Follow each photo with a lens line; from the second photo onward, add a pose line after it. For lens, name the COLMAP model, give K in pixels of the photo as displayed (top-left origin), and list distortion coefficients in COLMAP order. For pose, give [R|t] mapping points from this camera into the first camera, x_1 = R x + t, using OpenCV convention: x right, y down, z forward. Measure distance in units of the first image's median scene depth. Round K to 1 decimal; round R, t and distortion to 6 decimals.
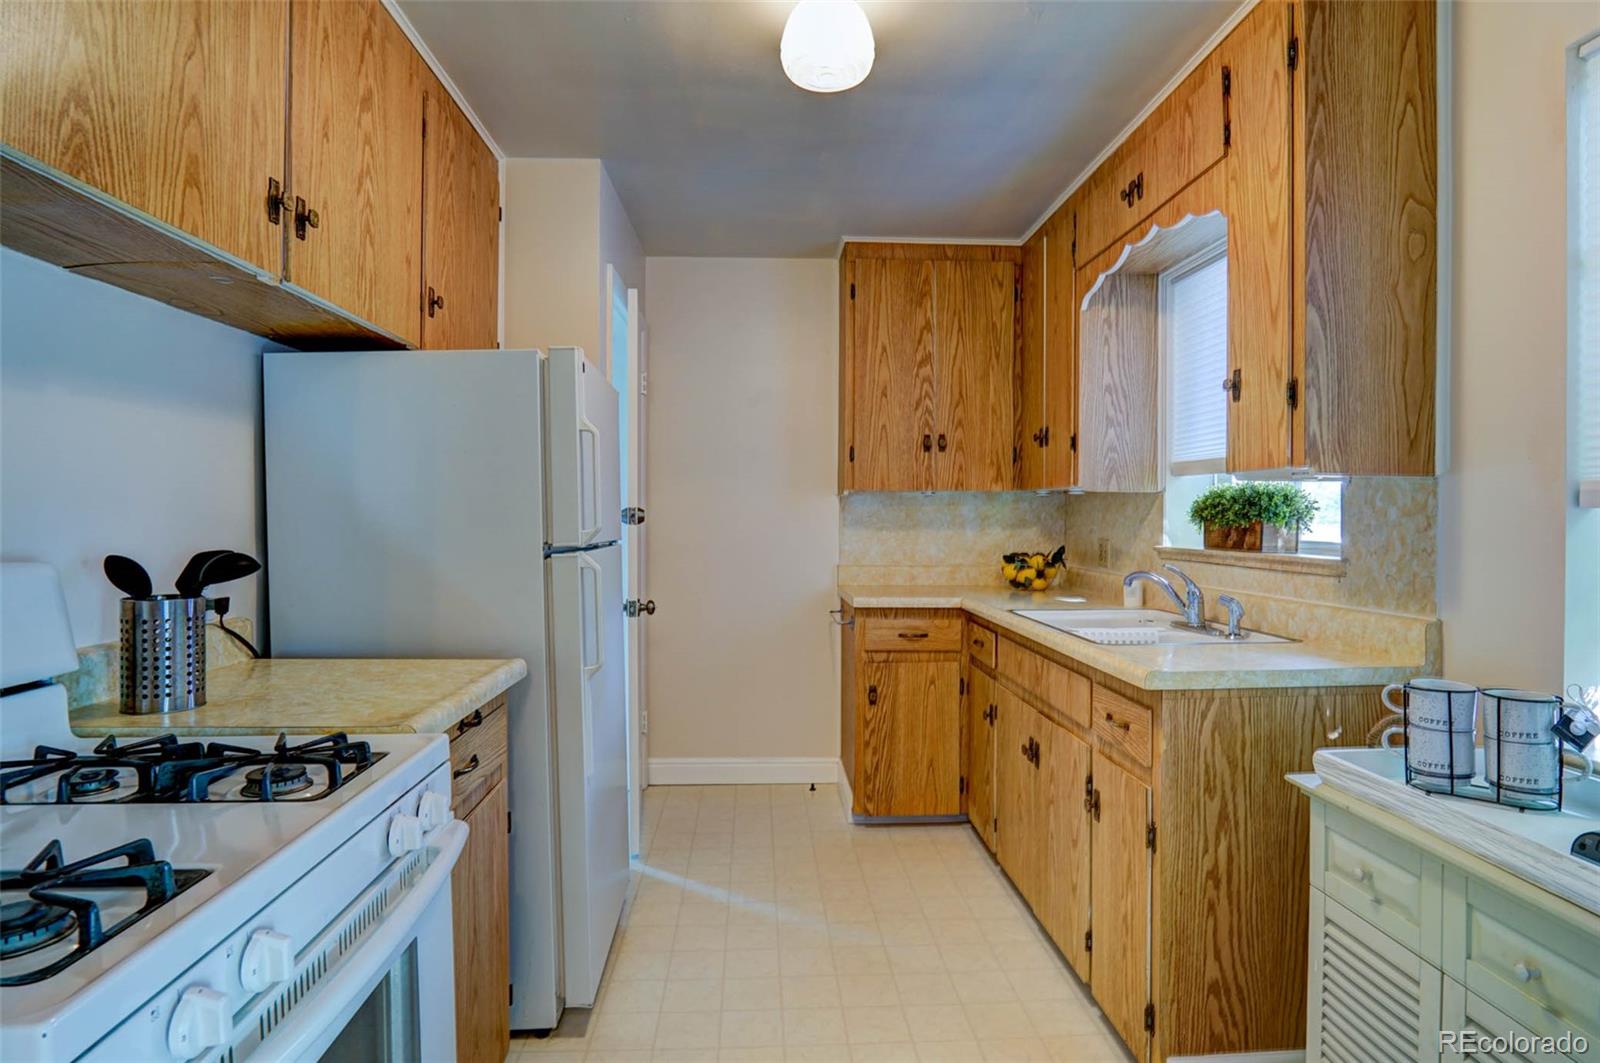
lens RADIAL K [[862.3, 0, 792.5], [0, 862.3, 531.3], [0, 0, 1]] dist [-0.037096, 0.008772]
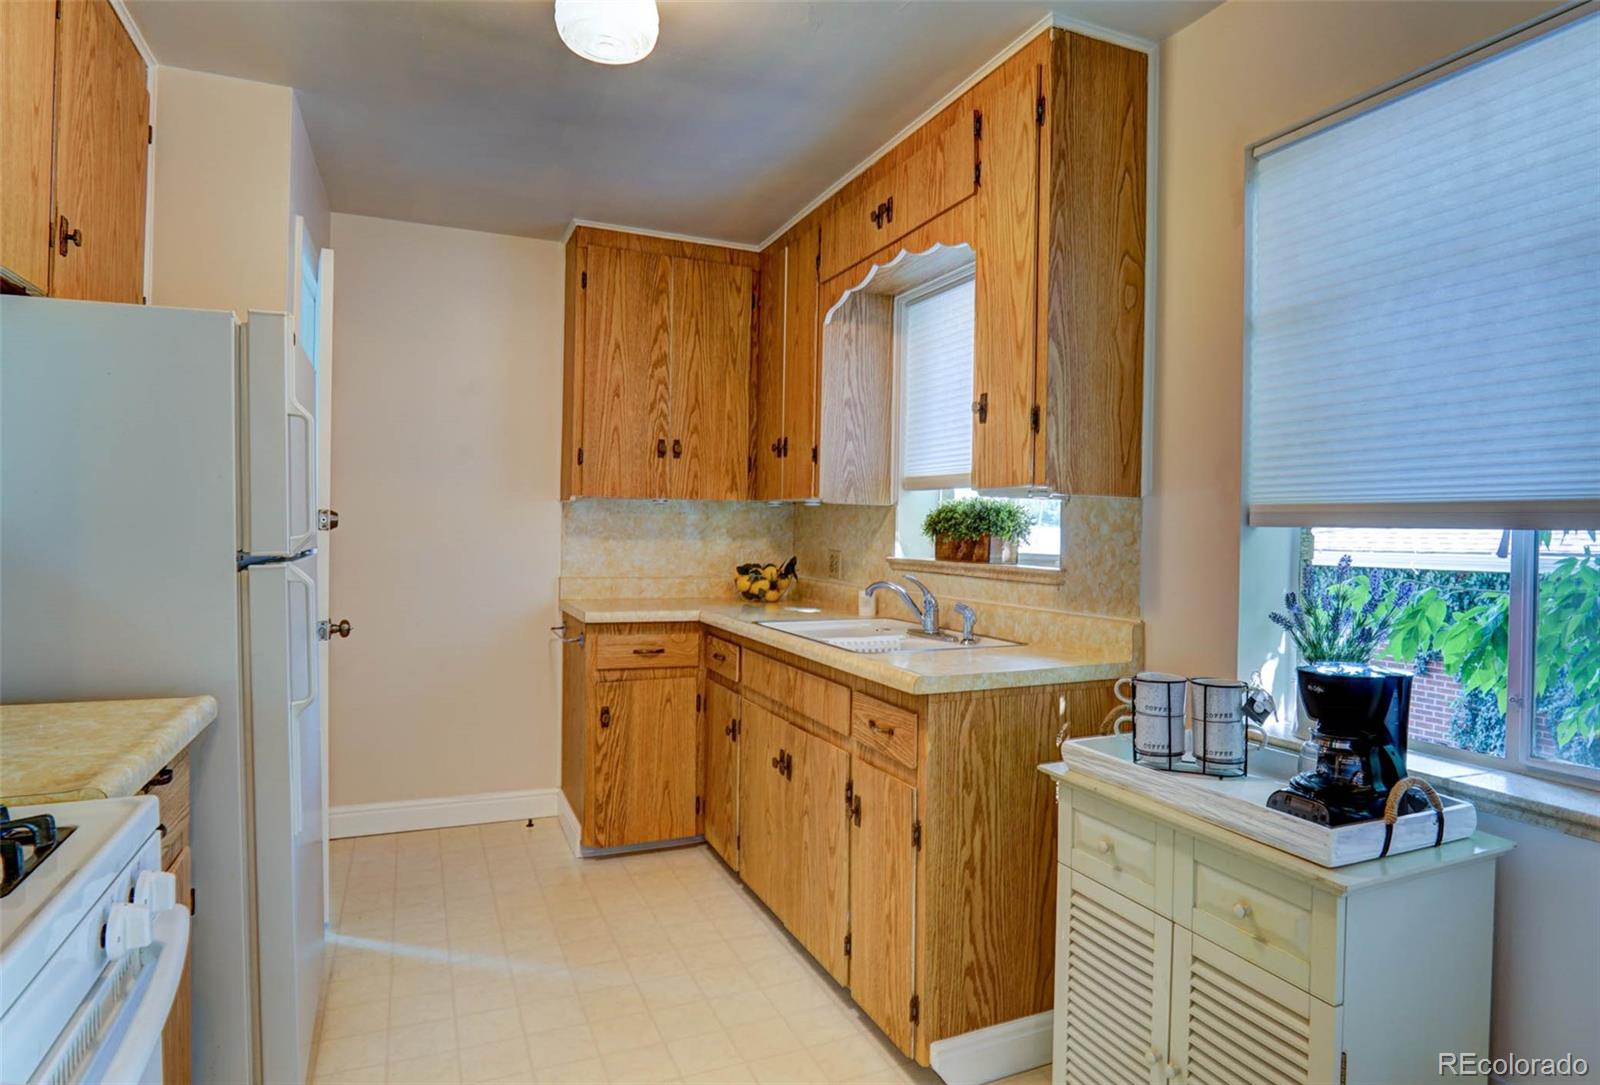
lens RADIAL K [[908.1, 0, 814.3], [0, 908.1, 541.8], [0, 0, 1]] dist [-0.039152, 0.012126]
pose [[0.929331, 0.008598, 0.369147, -0.096486], [-0.008664, 0.999961, -0.001479, 0.001072], [-0.369145, -0.001823, 0.929370, 0.015547]]
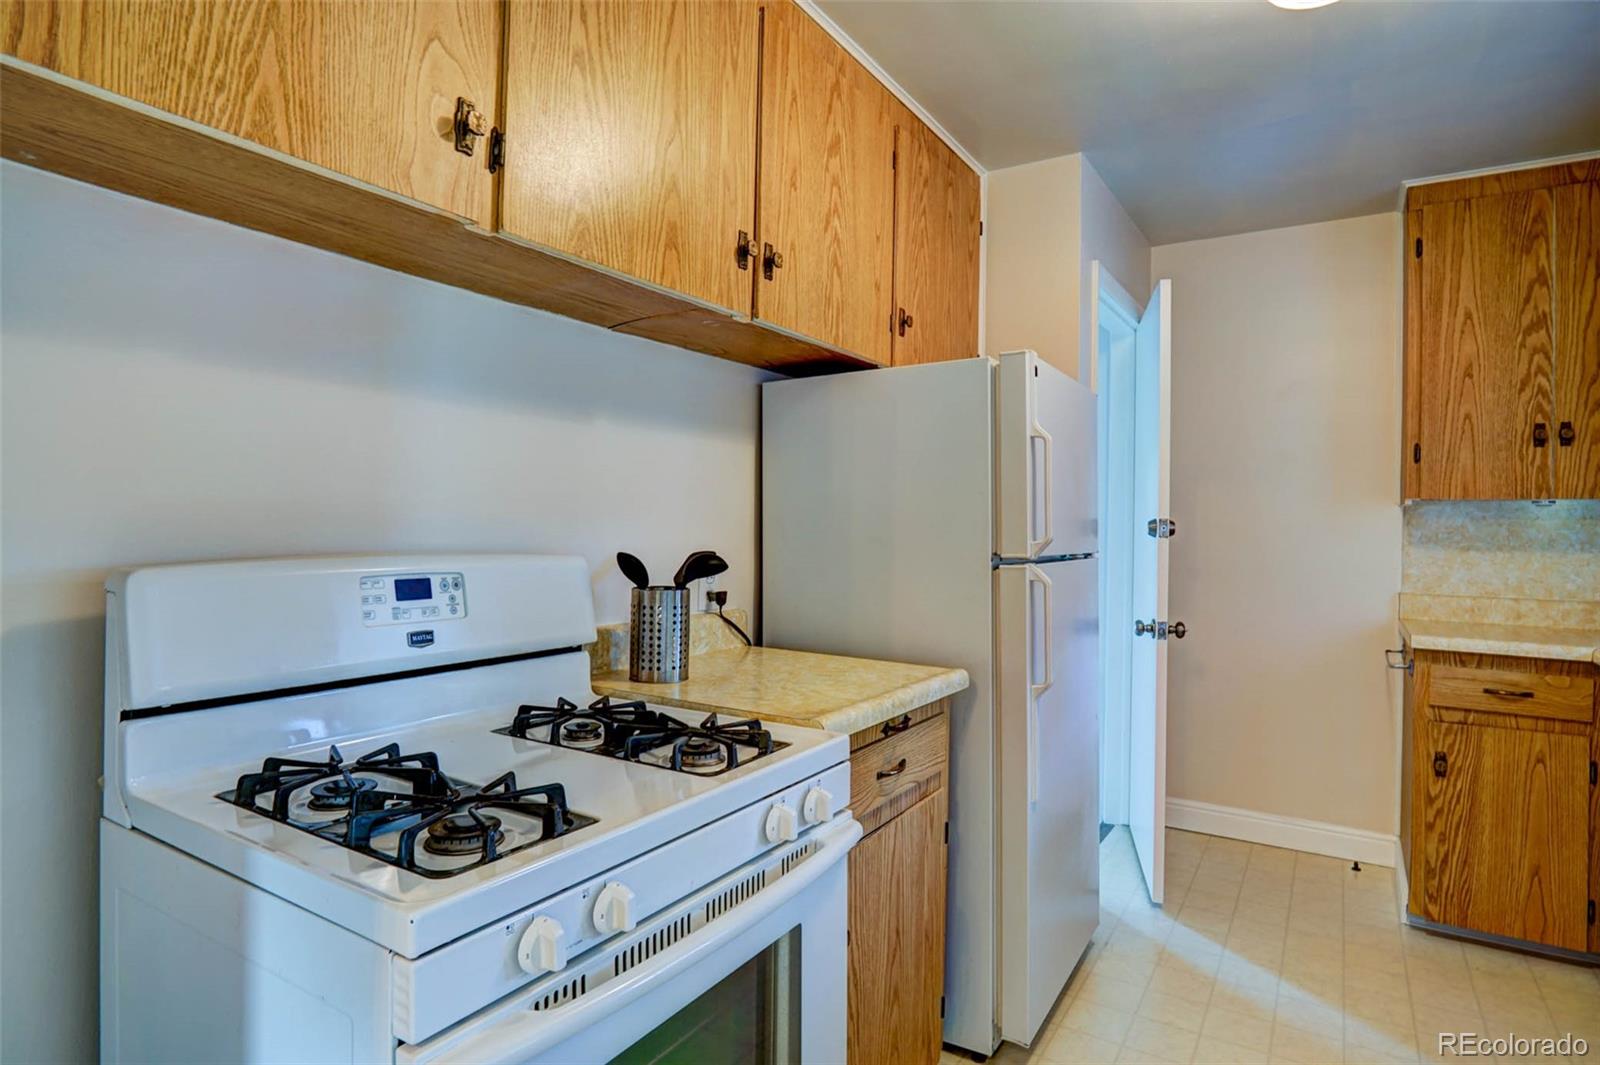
lens RADIAL K [[858.8, 0, 793.3], [0, 858.8, 521.6], [0, 0, 1]] dist [-0.036030, 0.008938]
pose [[0.814305, 0.009734, -0.580356, 0.092334], [-0.023863, 0.999575, -0.016717, -0.000964], [0.579947, 0.027461, 0.814191, 0.073172]]
